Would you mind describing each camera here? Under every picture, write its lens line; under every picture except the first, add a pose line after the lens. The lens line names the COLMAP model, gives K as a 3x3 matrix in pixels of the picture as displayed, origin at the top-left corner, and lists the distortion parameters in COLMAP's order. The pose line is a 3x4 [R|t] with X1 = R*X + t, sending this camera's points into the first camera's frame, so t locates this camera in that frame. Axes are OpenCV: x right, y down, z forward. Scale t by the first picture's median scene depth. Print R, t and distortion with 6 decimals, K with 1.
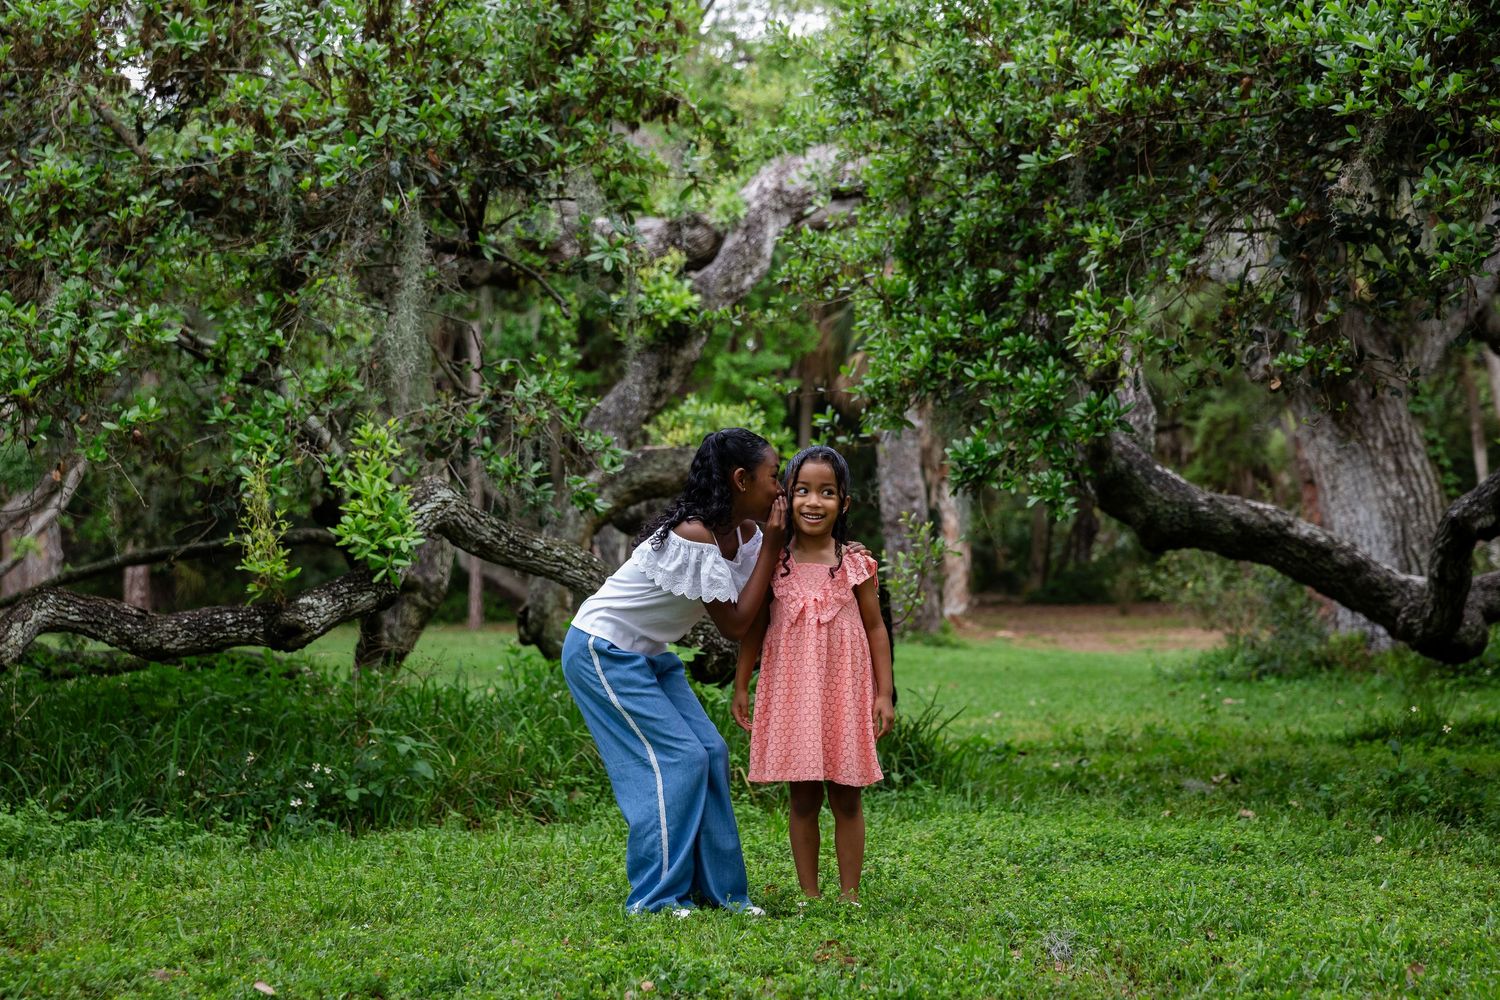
lens RADIAL K [[2787.1, 0, 750.0], [0, 2787.1, 500.0], [0, 0, 1]] dist [-0.007628, 0.152332]
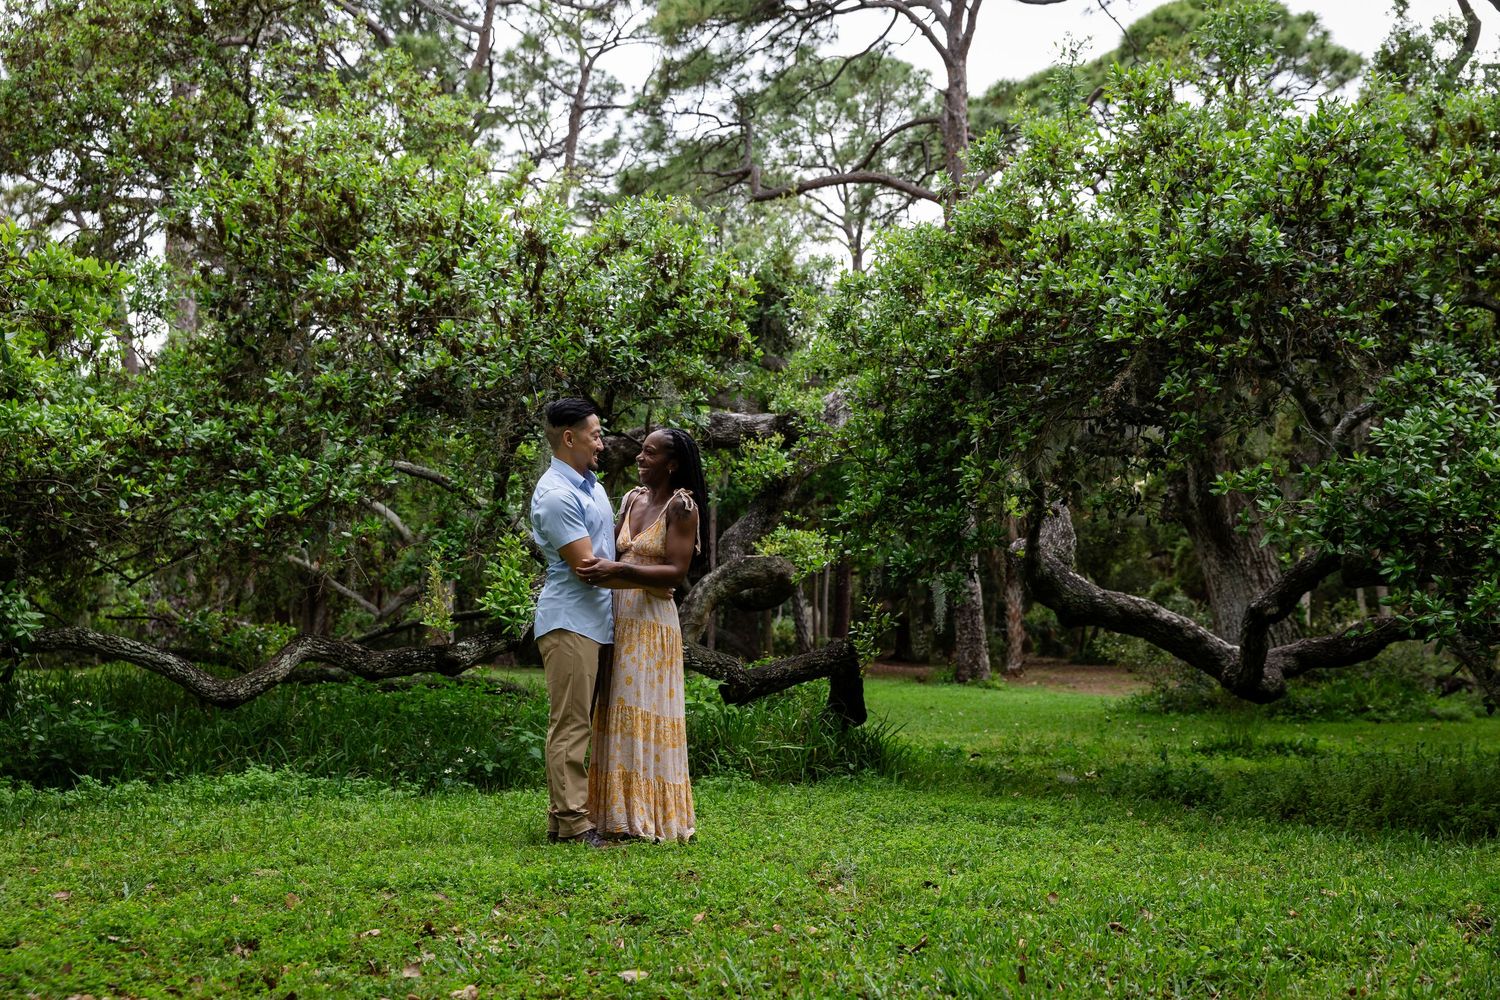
lens RADIAL K [[1728.4, 0, 741.9], [0, 1728.4, 511.9], [0, 0, 1]] dist [-0.003795, 0.016271]
pose [[0.994097, 0.010585, -0.107979, 0.081183], [-0.015820, 0.998734, -0.047741, 0.003791], [0.107337, 0.049167, 0.993006, 0.021903]]
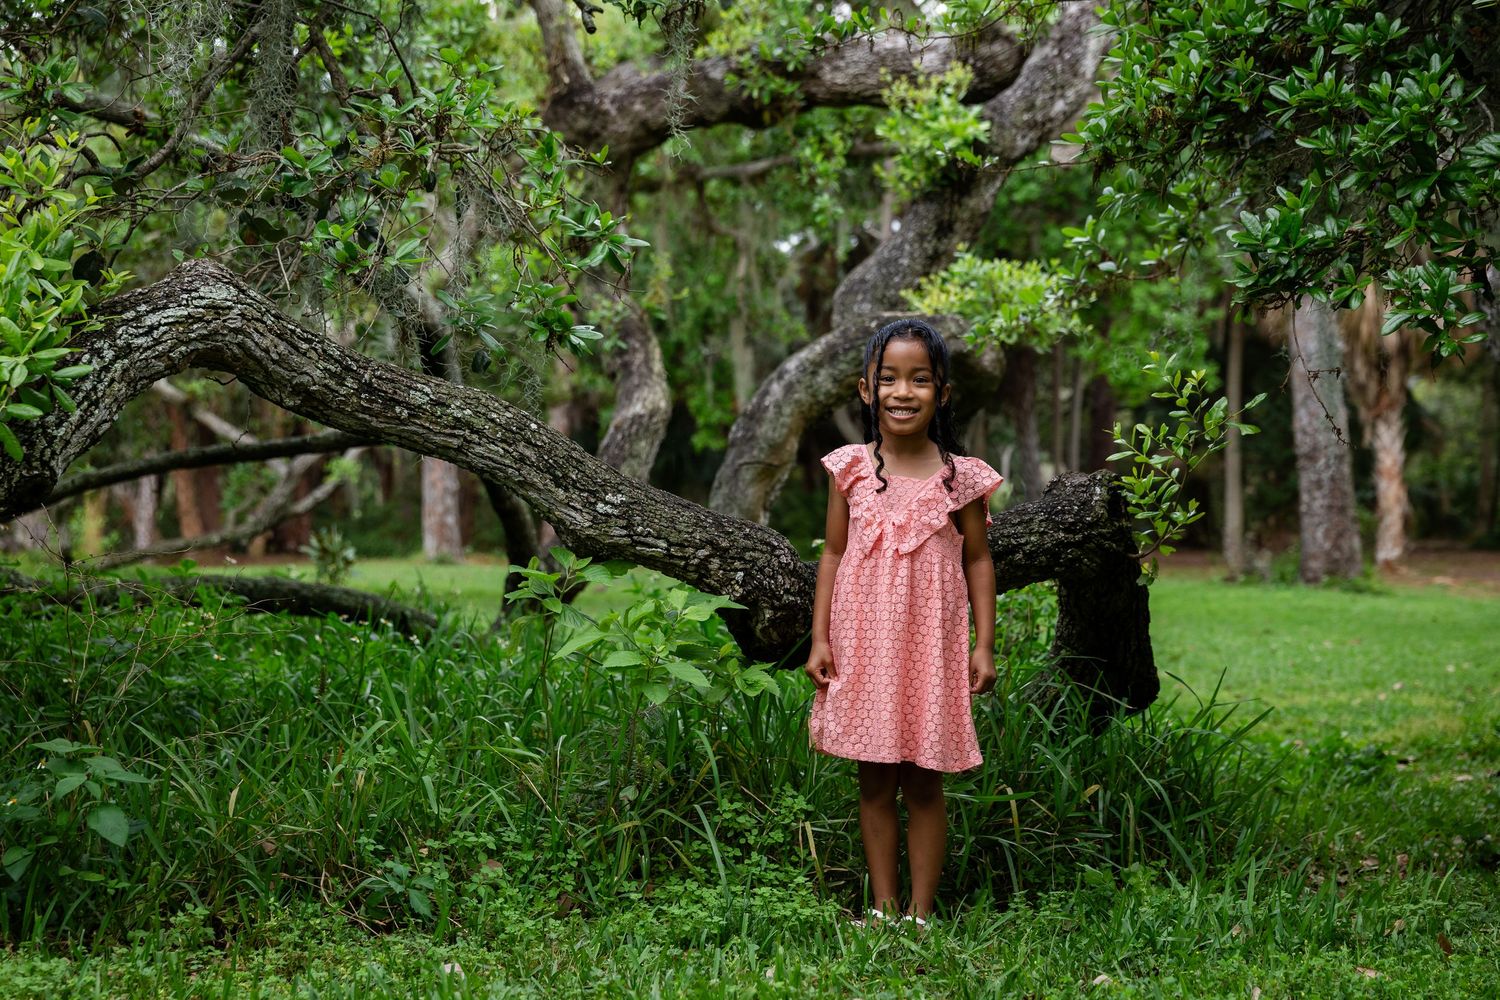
lens RADIAL K [[2451.1, 0, 750.0], [0, 2451.1, 500.0], [0, 0, 1]] dist [-0.005227, -0.010401]
pose [[0.981480, 0.010457, -0.191278, 0.062207], [-0.007016, 0.999801, 0.018659, 0.022019], [0.191435, -0.016971, 0.981359, 0.454307]]
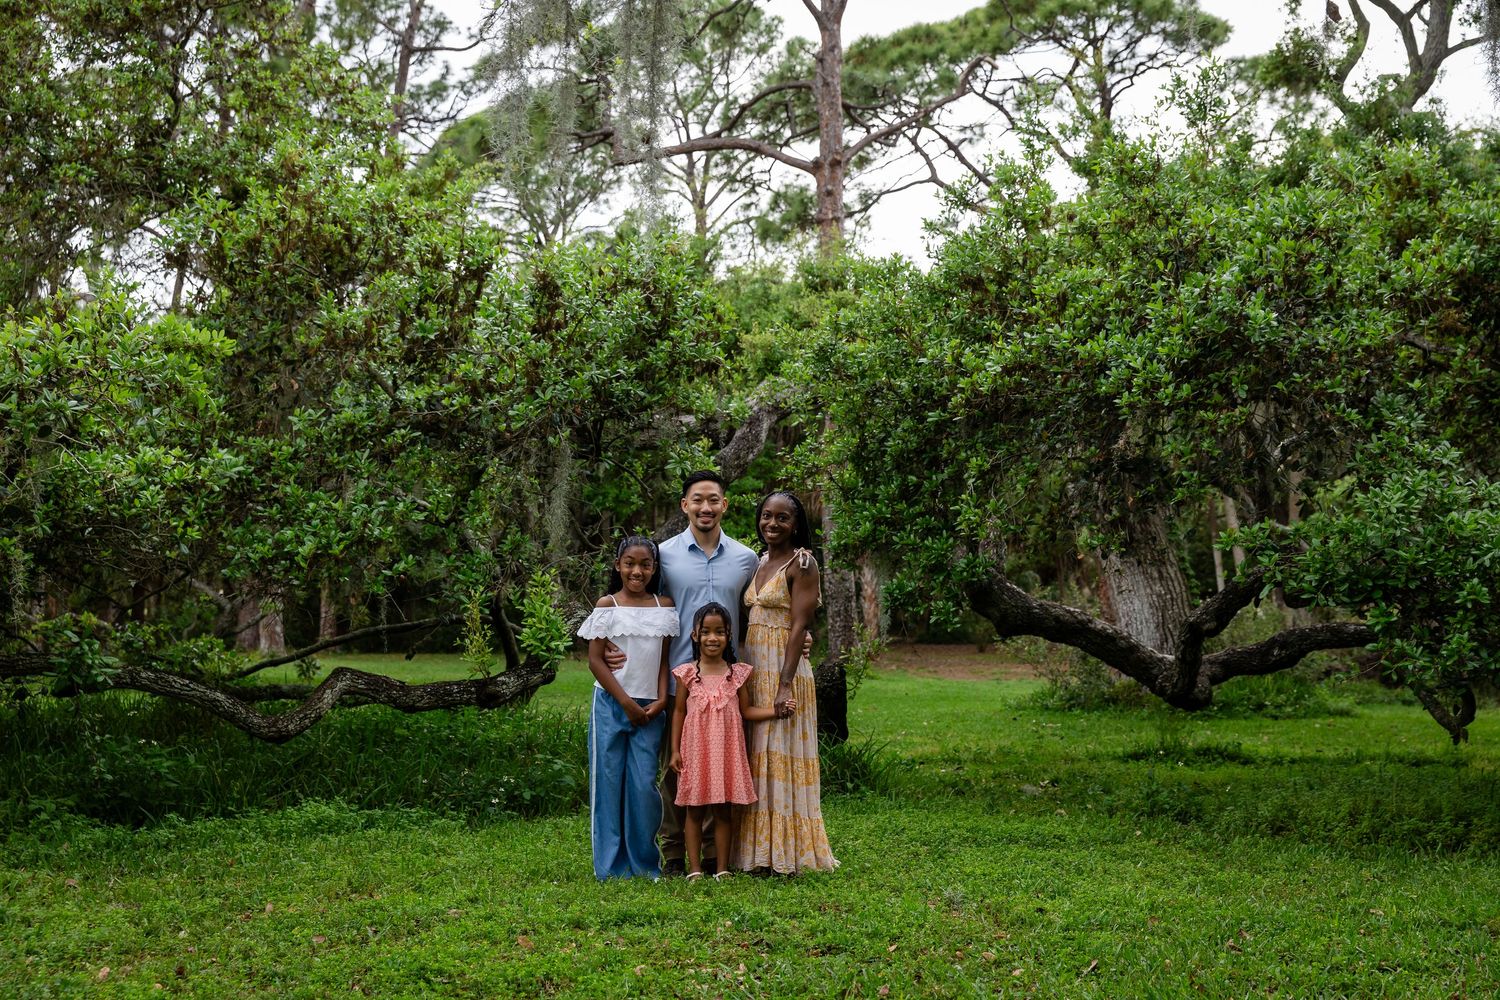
lens RADIAL K [[1905.4, 0, 743.2], [0, 1905.4, 500.0], [0, 0, 1]] dist [0.013172, -0.020348]
pose [[0.999846, 0.014854, 0.009395, -0.020150], [-0.014563, 0.999436, -0.030249, -0.029482], [-0.009839, 0.030108, 0.999498, -0.113840]]
